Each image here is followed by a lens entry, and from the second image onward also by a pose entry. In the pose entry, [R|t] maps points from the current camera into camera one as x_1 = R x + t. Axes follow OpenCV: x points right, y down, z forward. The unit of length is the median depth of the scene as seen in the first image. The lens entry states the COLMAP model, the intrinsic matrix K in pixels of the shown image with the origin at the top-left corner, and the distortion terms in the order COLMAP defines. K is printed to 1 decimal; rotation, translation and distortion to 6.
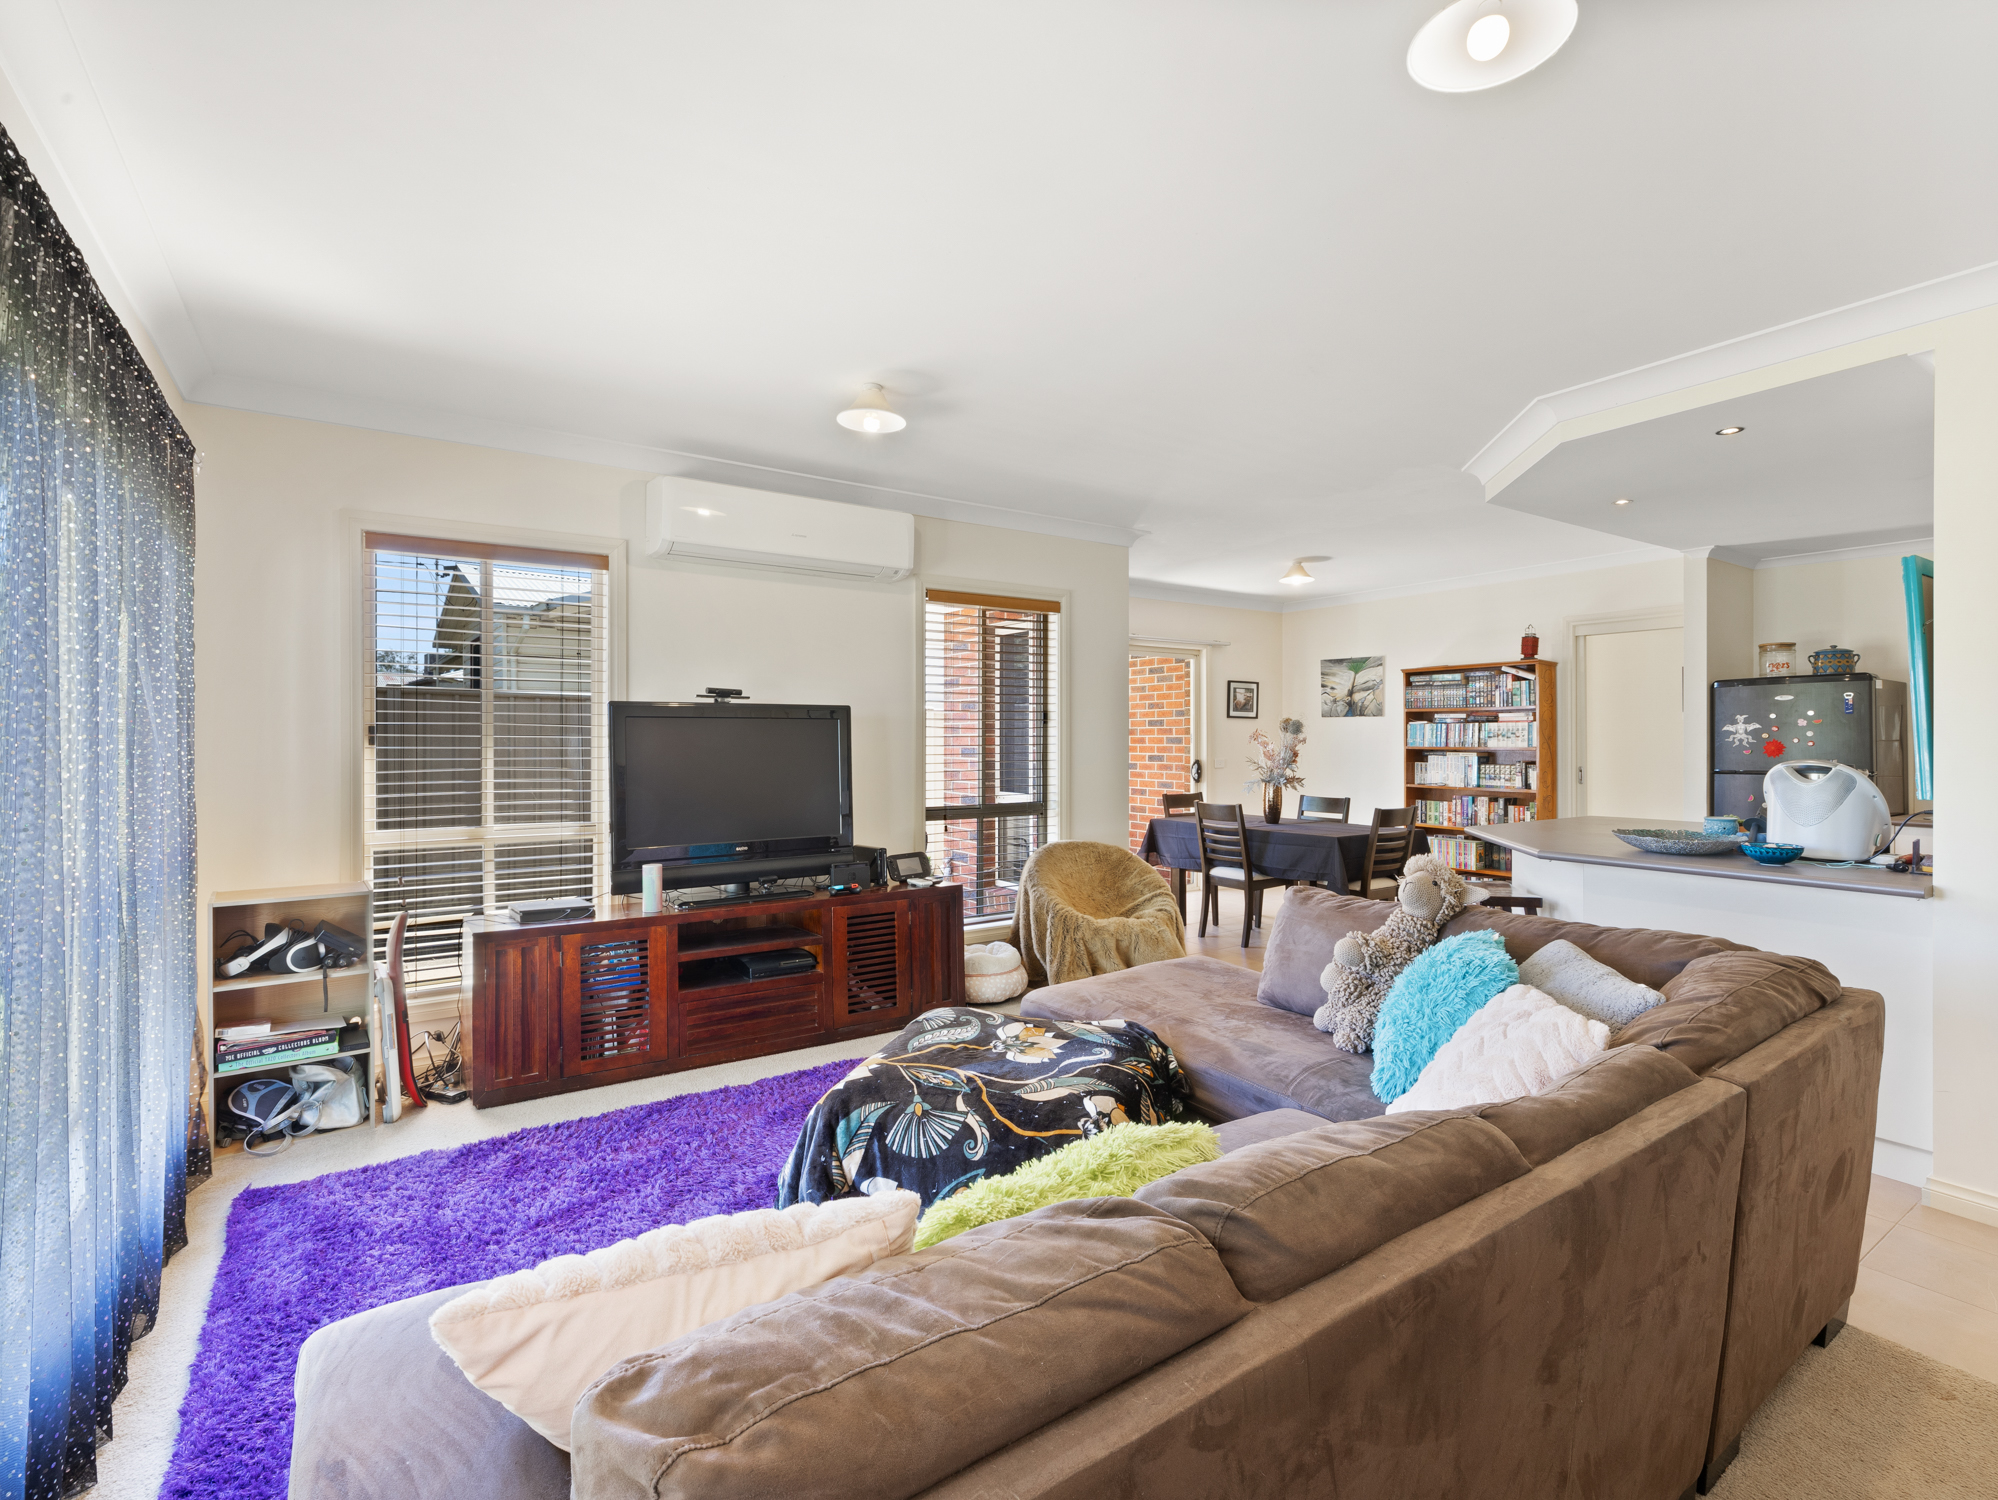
lens RADIAL K [[953.6, 0, 1001.2], [0, 953.6, 750.0], [0, 0, 1]] dist [0.001997, 0.000641]
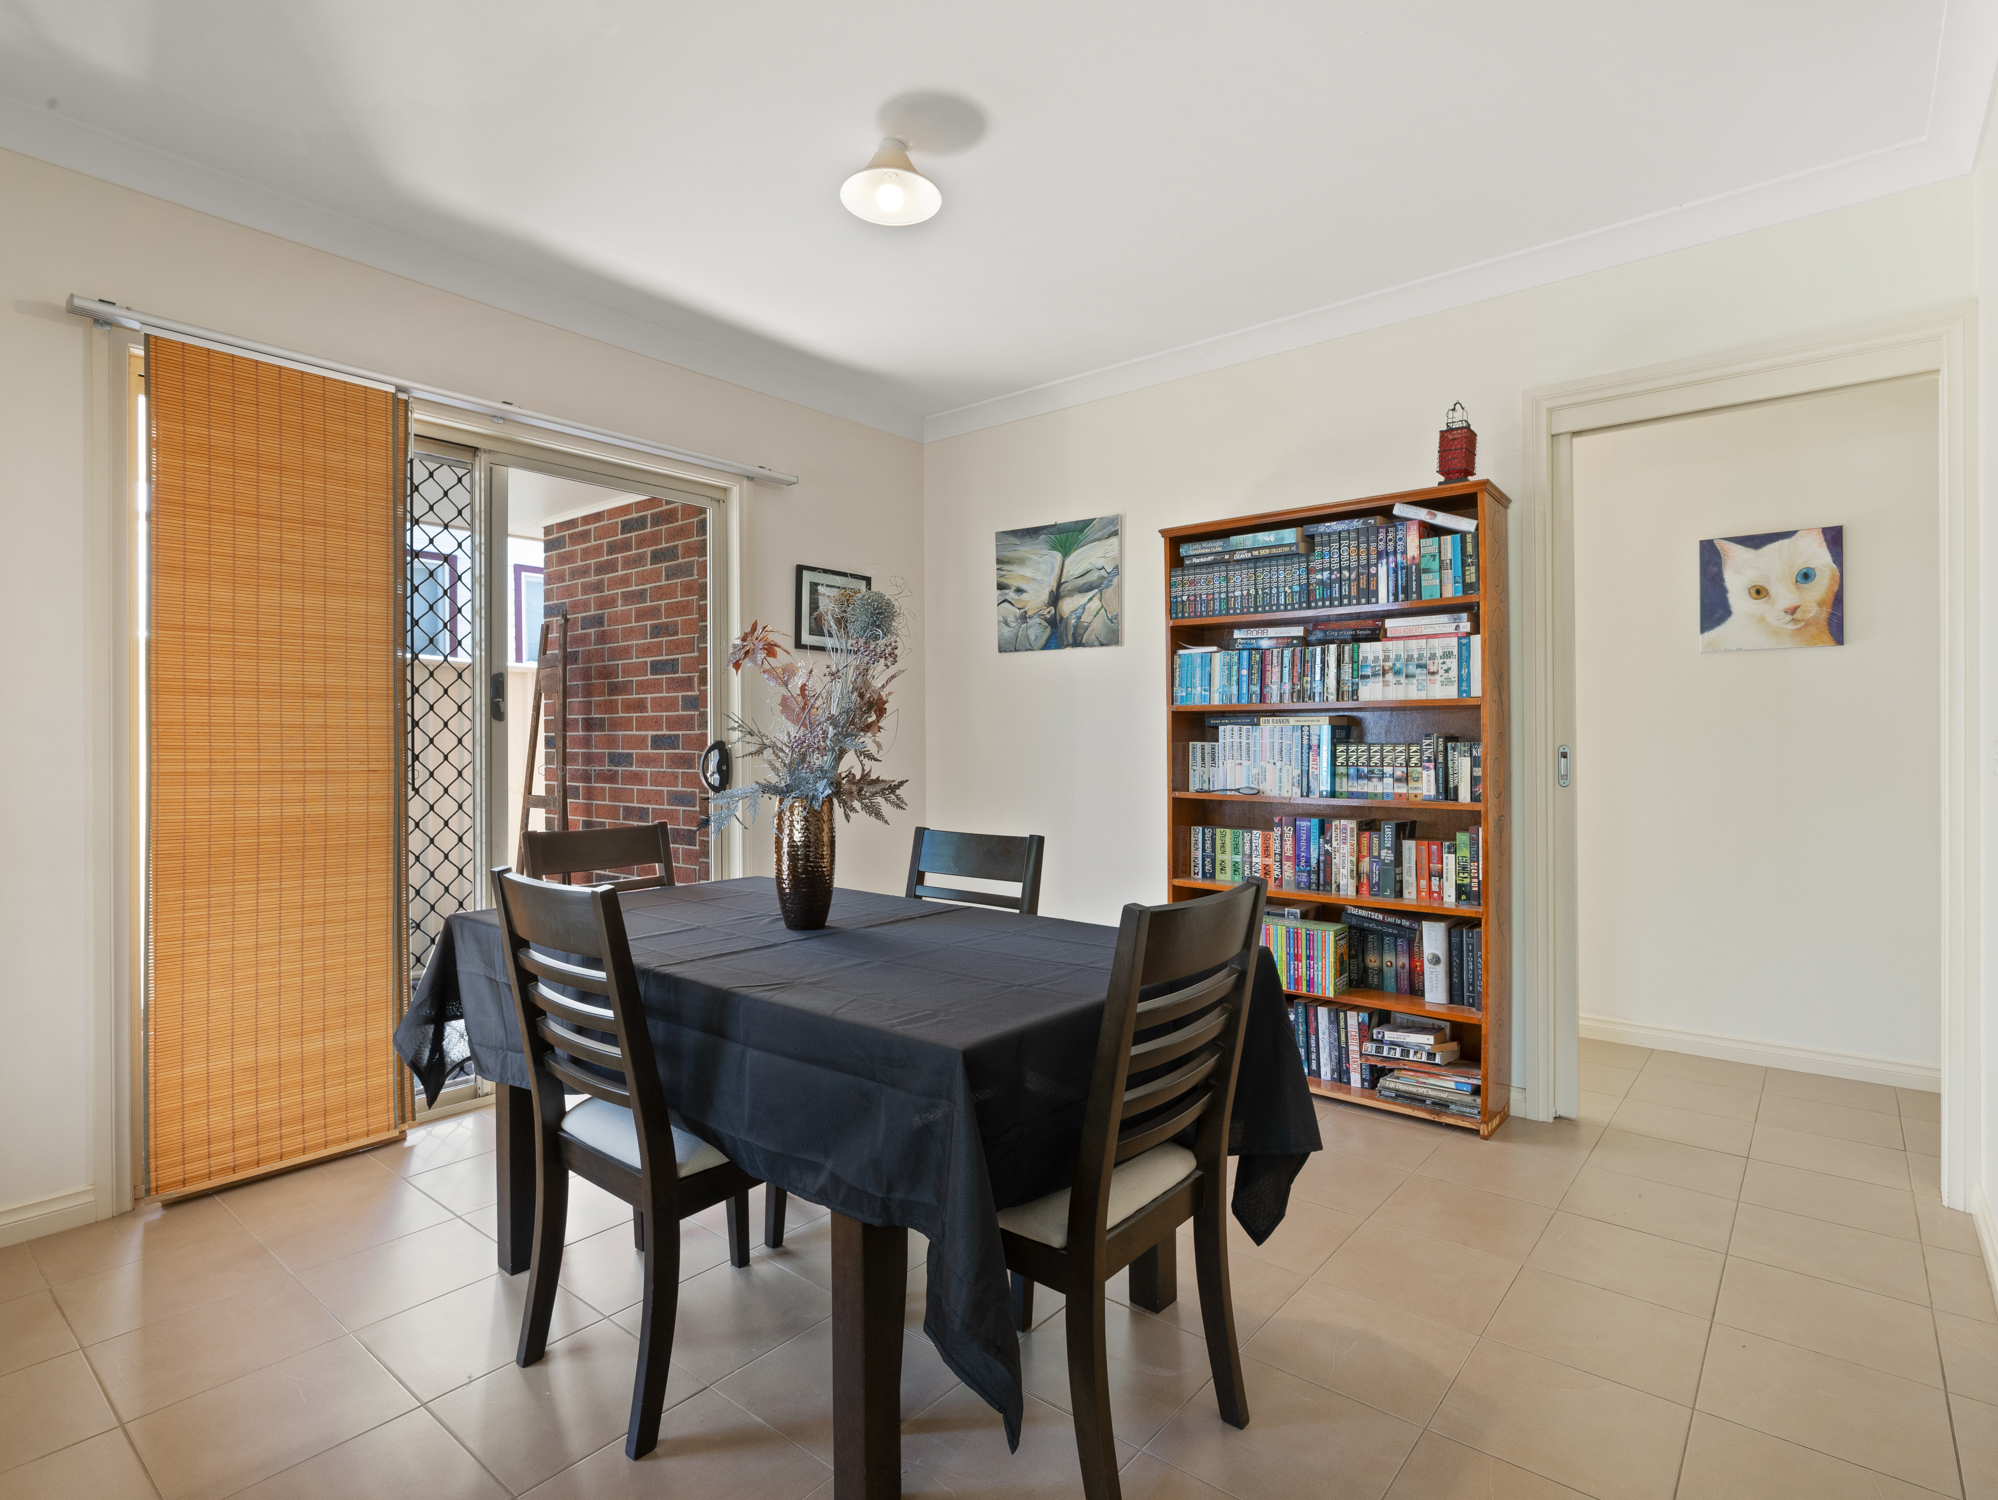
lens RADIAL K [[1021.2, 0, 997.8], [0, 1021.2, 745.3], [0, 0, 1]] dist [0.000633, 0.000045]
pose [[0.961290, -0.002258, 0.275528, 0.222366], [0.004427, 0.999964, -0.007250, 0.017862], [-0.275501, 0.008189, 0.961266, 0.581665]]
